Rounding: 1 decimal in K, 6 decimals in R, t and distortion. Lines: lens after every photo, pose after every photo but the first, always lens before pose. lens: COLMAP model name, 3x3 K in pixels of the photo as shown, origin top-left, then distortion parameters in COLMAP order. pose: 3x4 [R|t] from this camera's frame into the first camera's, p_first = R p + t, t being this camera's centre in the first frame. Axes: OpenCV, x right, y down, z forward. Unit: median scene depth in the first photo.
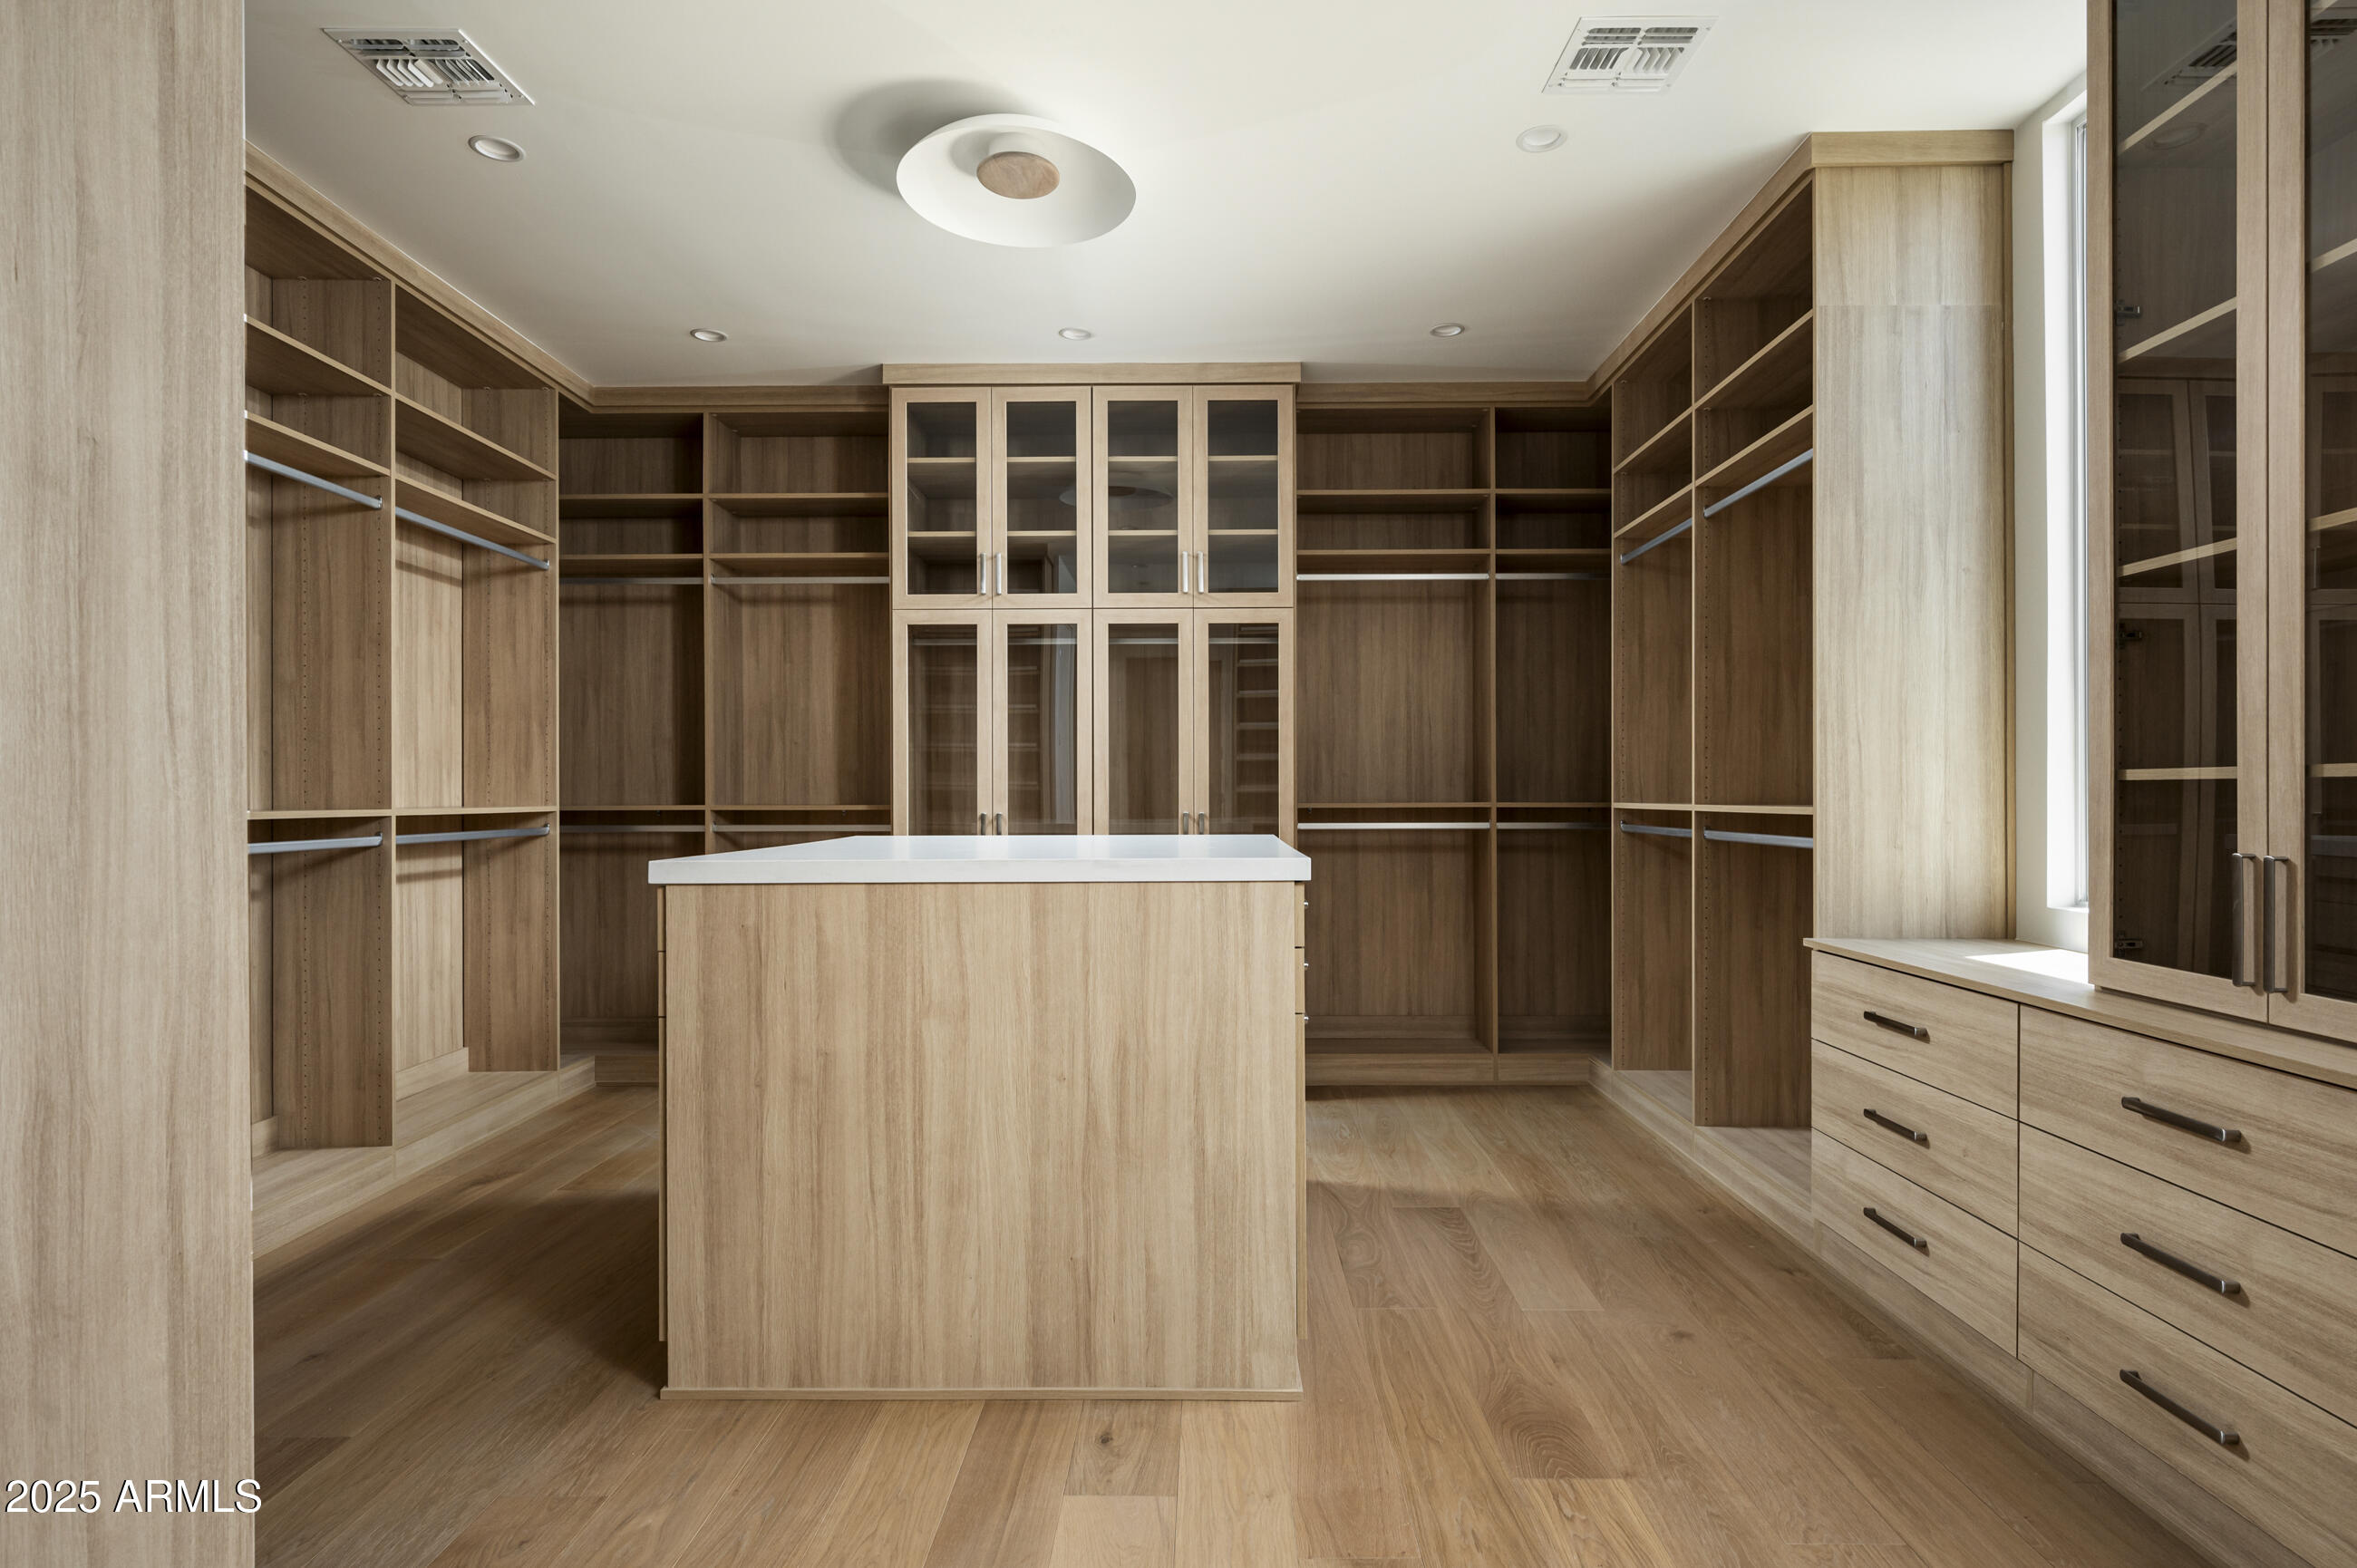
lens RADIAL K [[1269.4, 0, 1178.4], [0, 1269.4, 796.0], [0, 0, 1]] dist [0.005096, -0.000038]
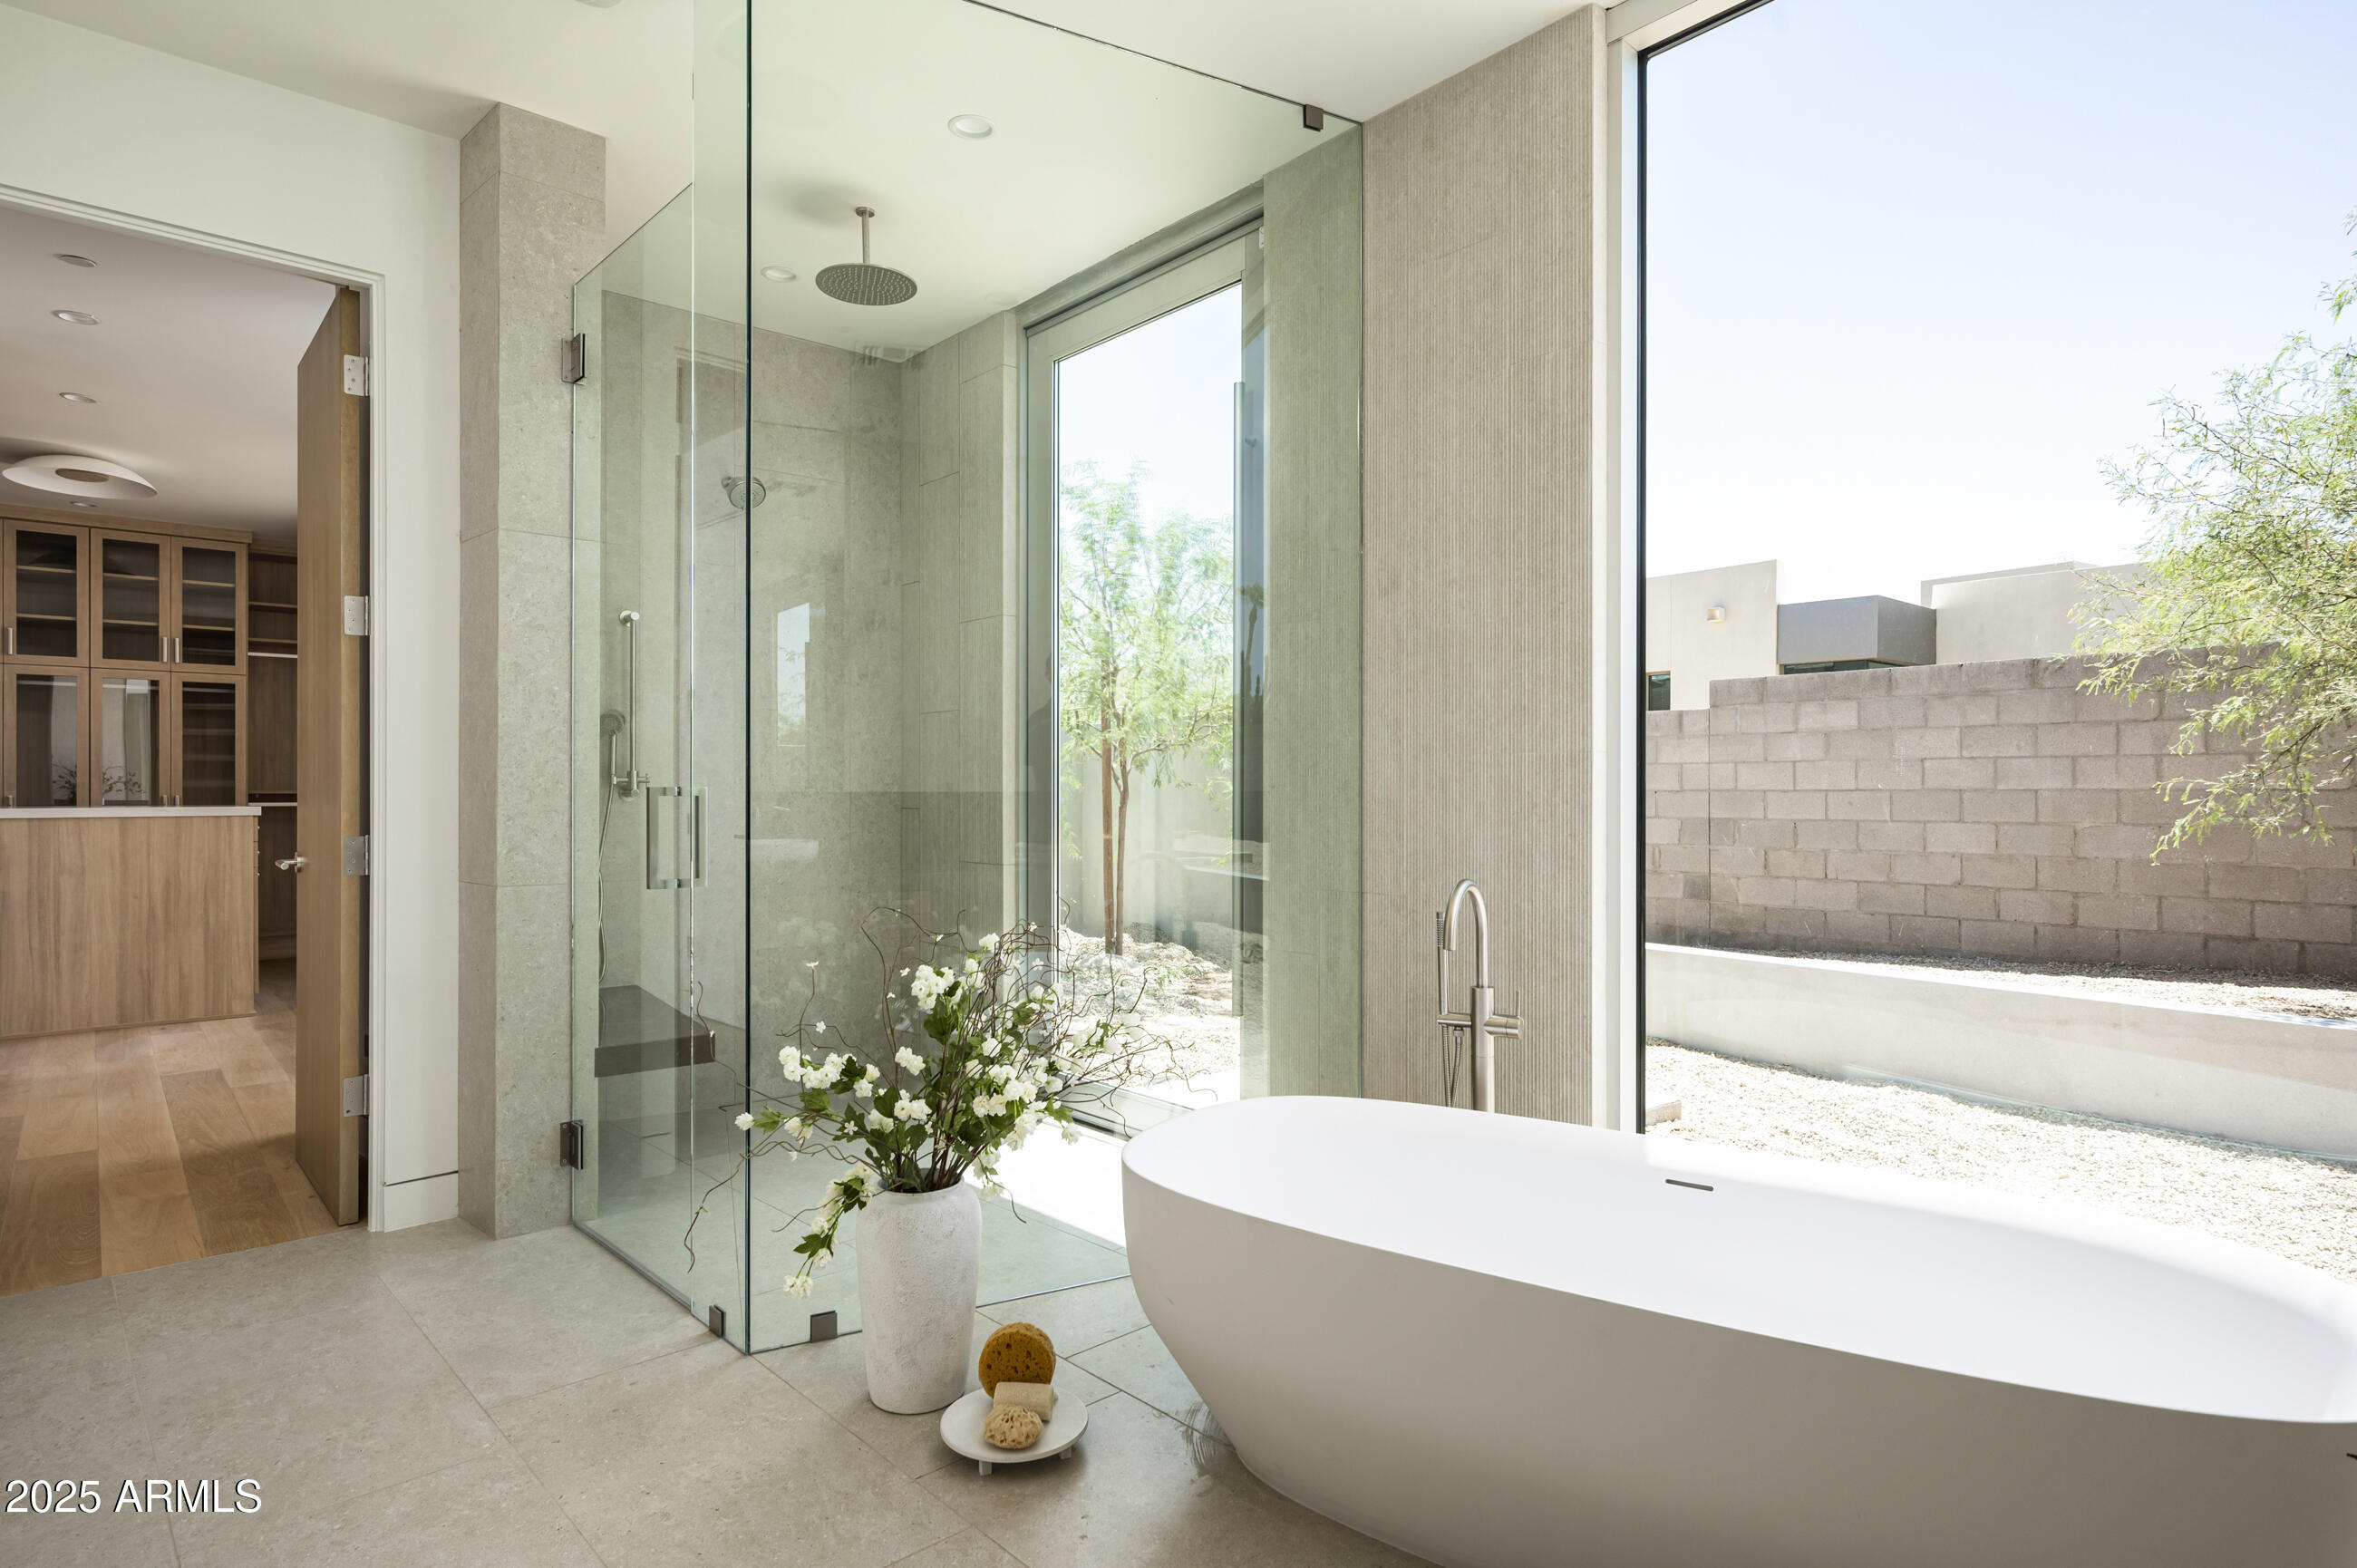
lens RADIAL K [[1269.4, 0, 1171.9], [0, 1269.4, 783.1], [0, 0, 1]] dist [0.005096, -0.000038]
pose [[0.743261, 0.006797, 0.668968, -0.250992], [-0.000045, 0.999949, -0.010110, 0.027470], [-0.669002, 0.007484, 0.743223, -2.156436]]
